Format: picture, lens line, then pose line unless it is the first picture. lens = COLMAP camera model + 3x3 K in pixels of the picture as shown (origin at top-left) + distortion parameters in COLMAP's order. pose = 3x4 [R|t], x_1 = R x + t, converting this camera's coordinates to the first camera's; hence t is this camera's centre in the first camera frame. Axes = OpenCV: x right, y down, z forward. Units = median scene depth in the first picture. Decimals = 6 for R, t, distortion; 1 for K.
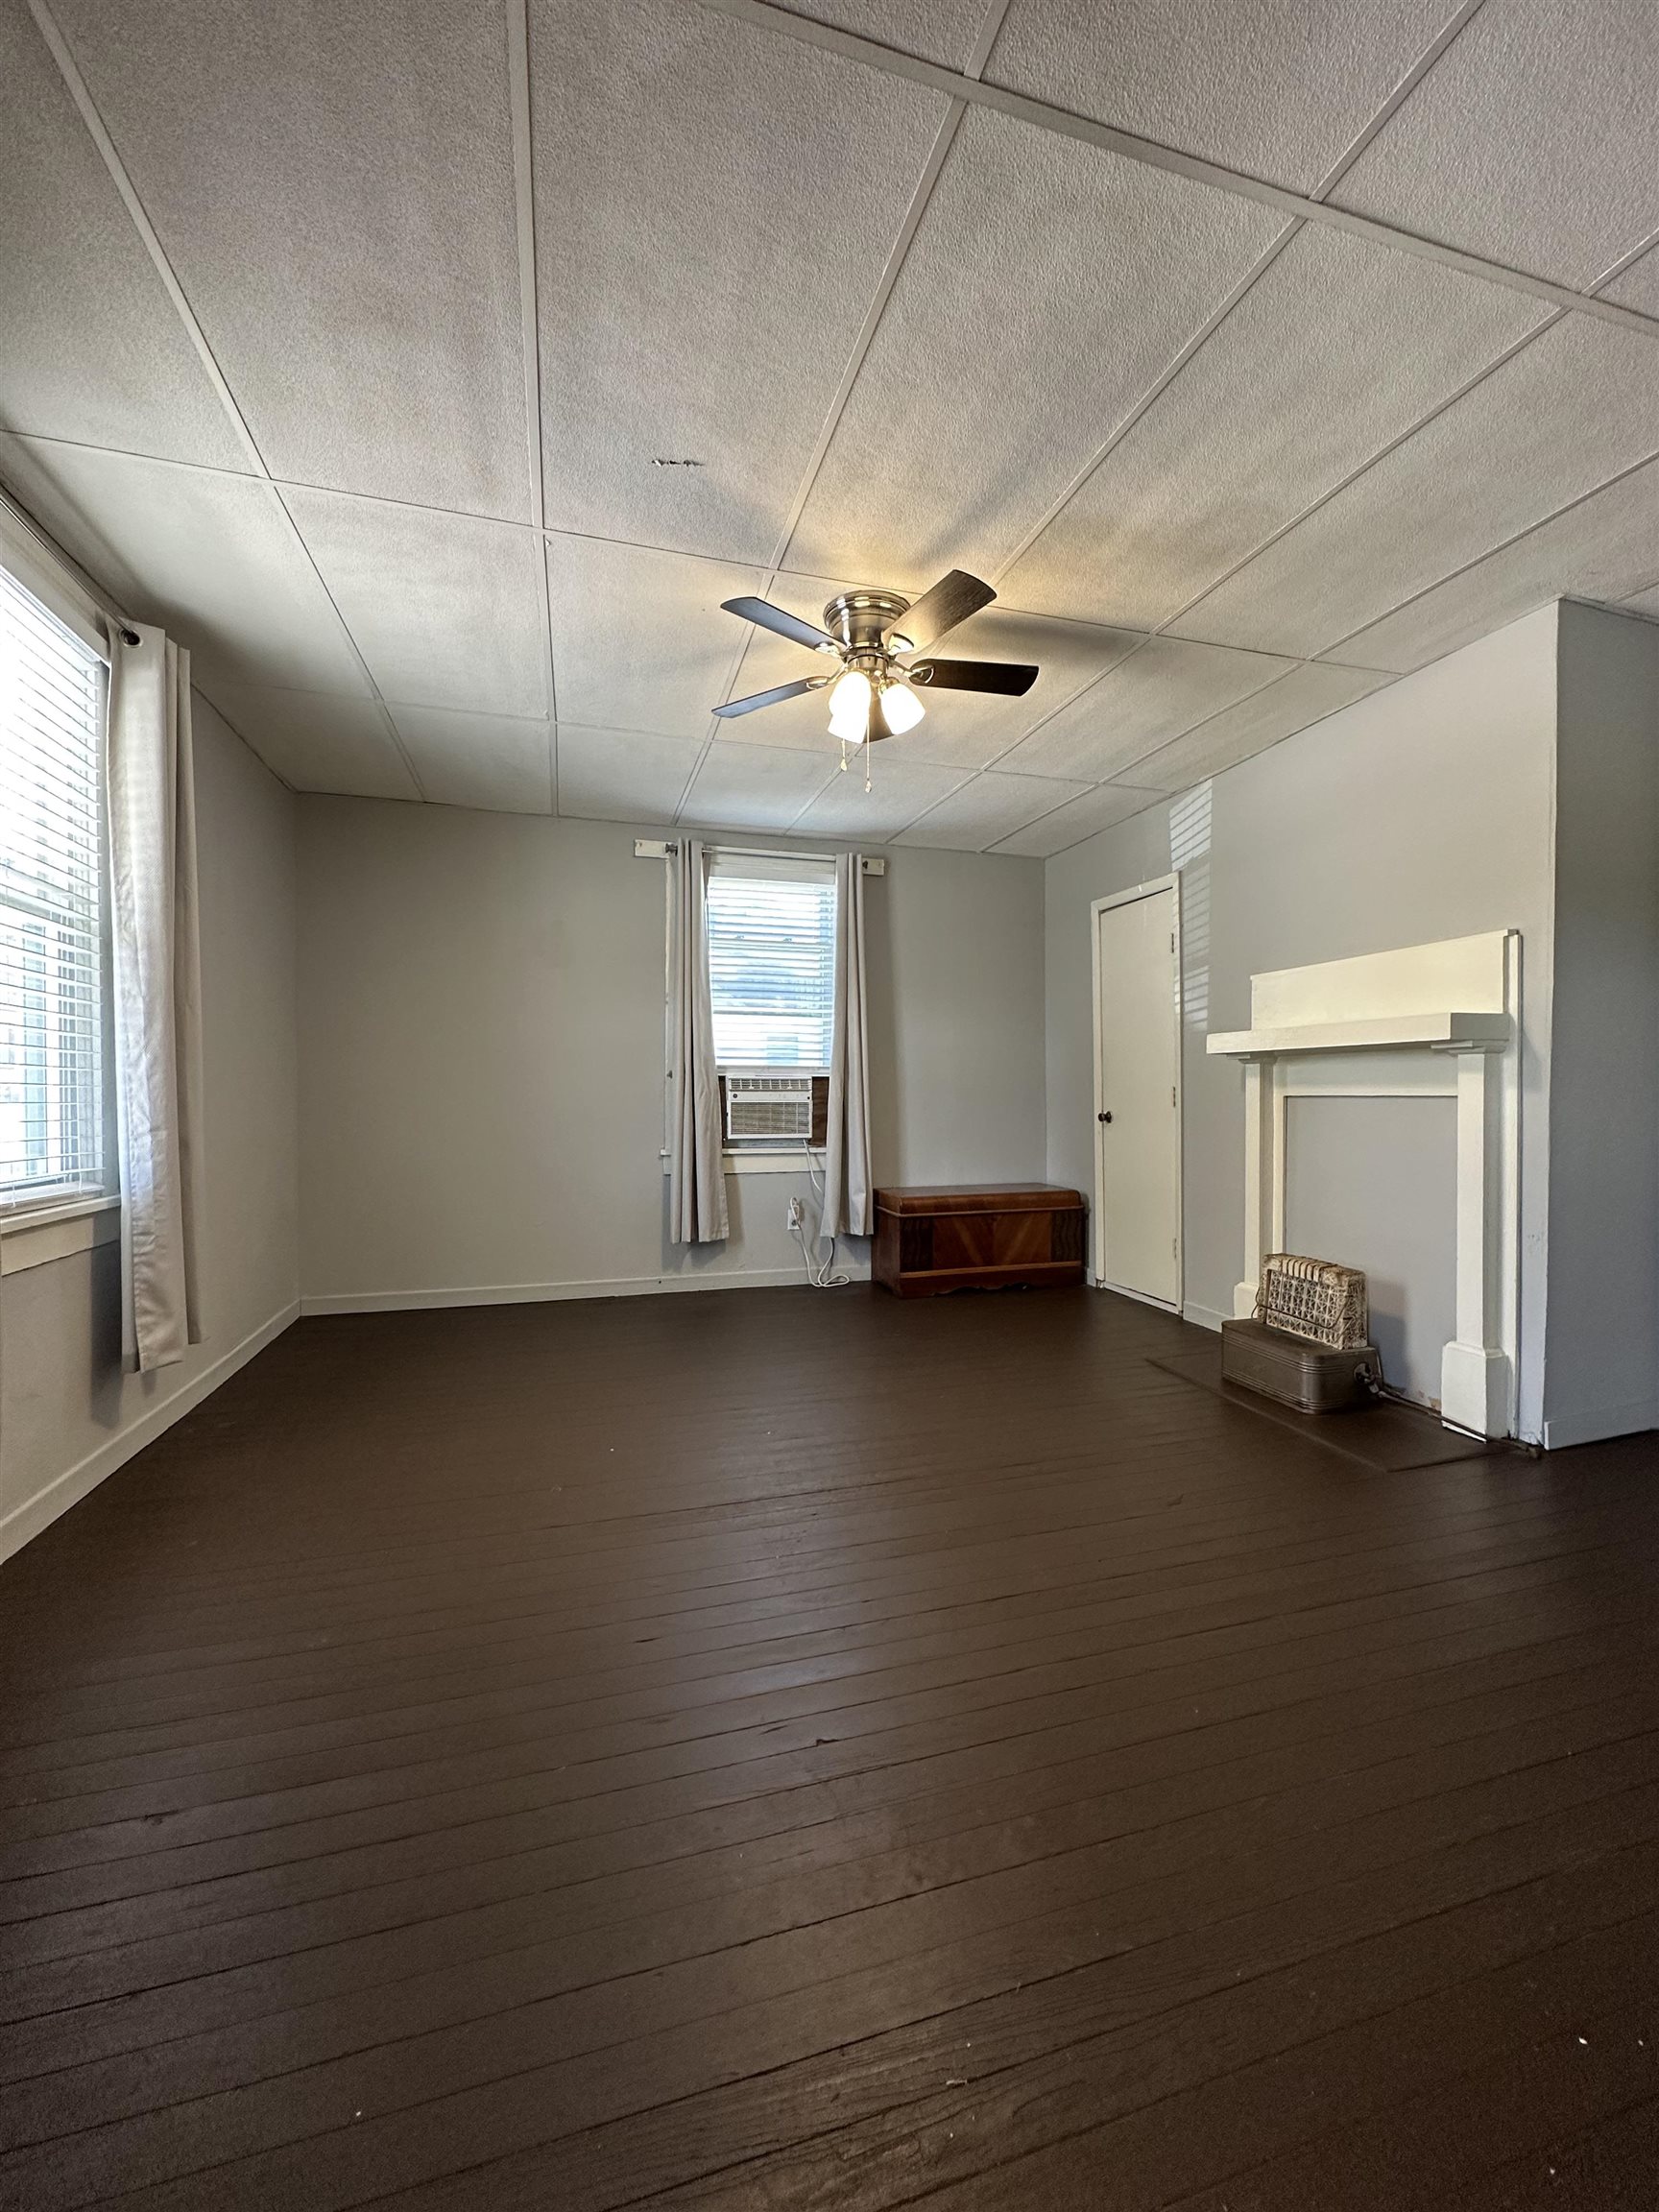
lens RADIAL K [[882.7, 0, 831.9], [0, 882.7, 1106.1], [0, 0, 1]] dist [-0.002956, 0.000472]
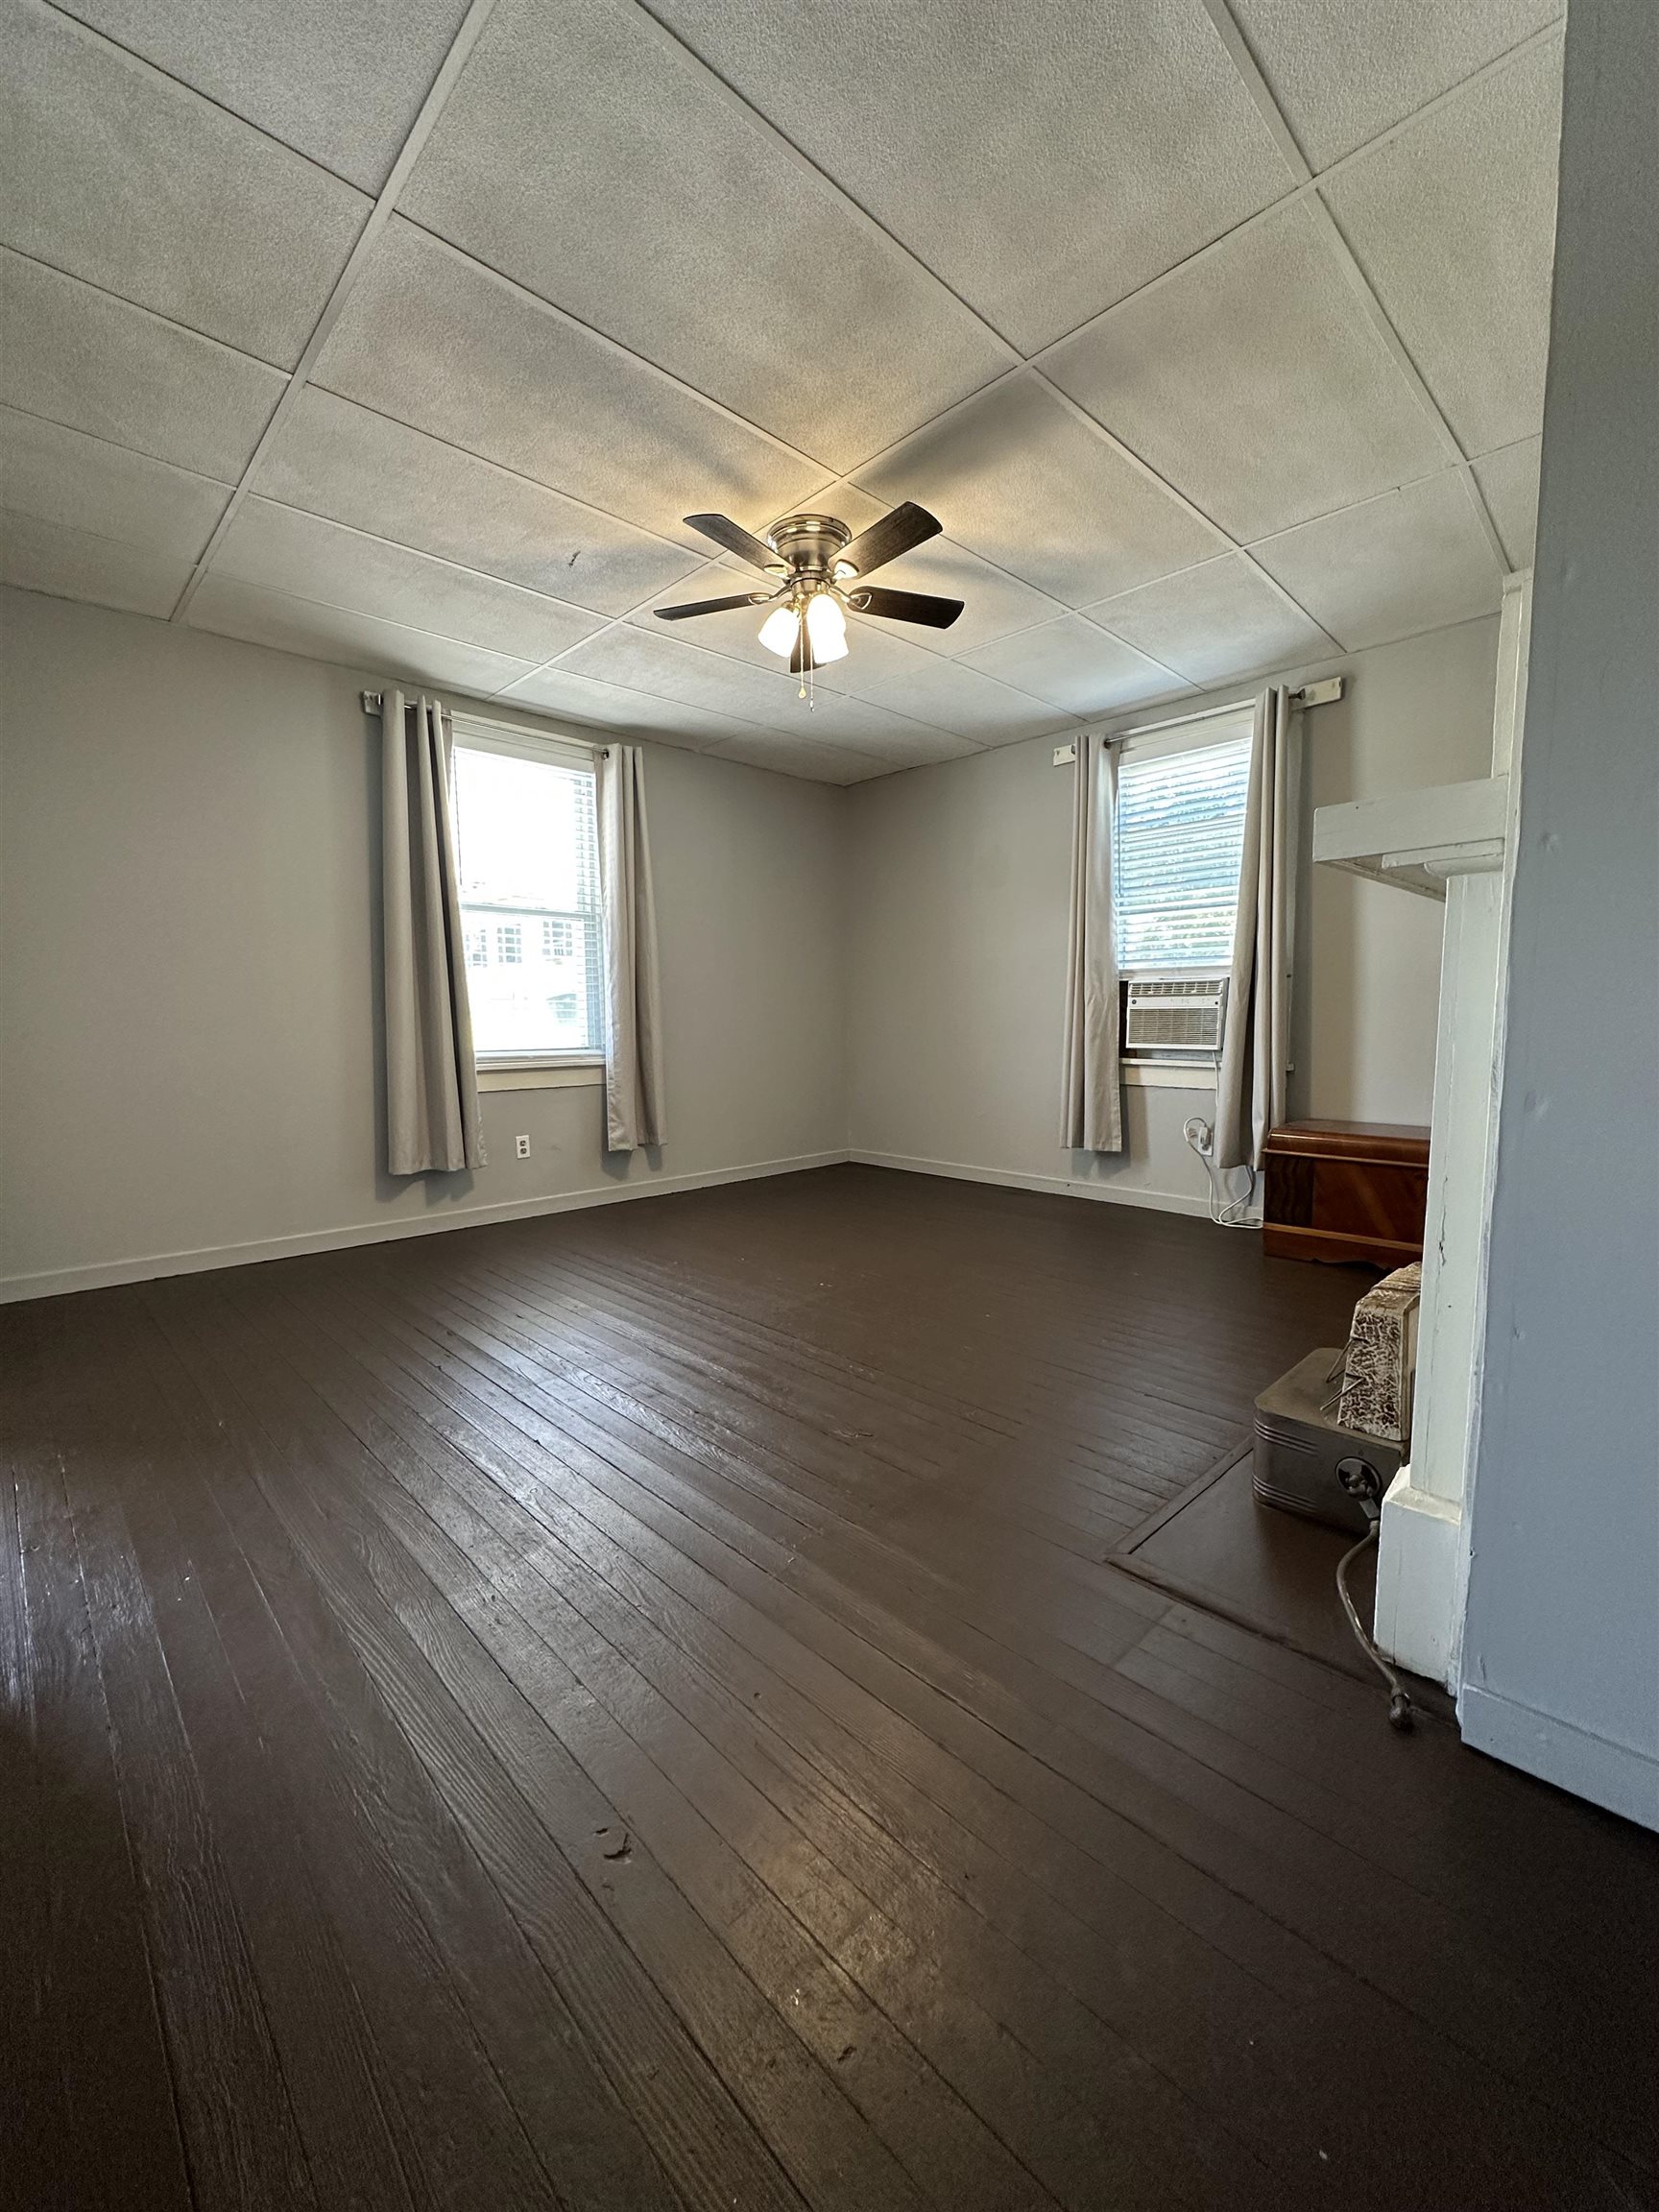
lens RADIAL K [[882.7, 0, 831.9], [0, 882.7, 1106.1], [0, 0, 1]] dist [-0.002956, 0.000472]
pose [[0.461273, 0.087234, -0.882959, 0.581424], [-0.004165, 0.995357, 0.096162, 0.009737], [0.887248, -0.040679, 0.459495, 0.286197]]
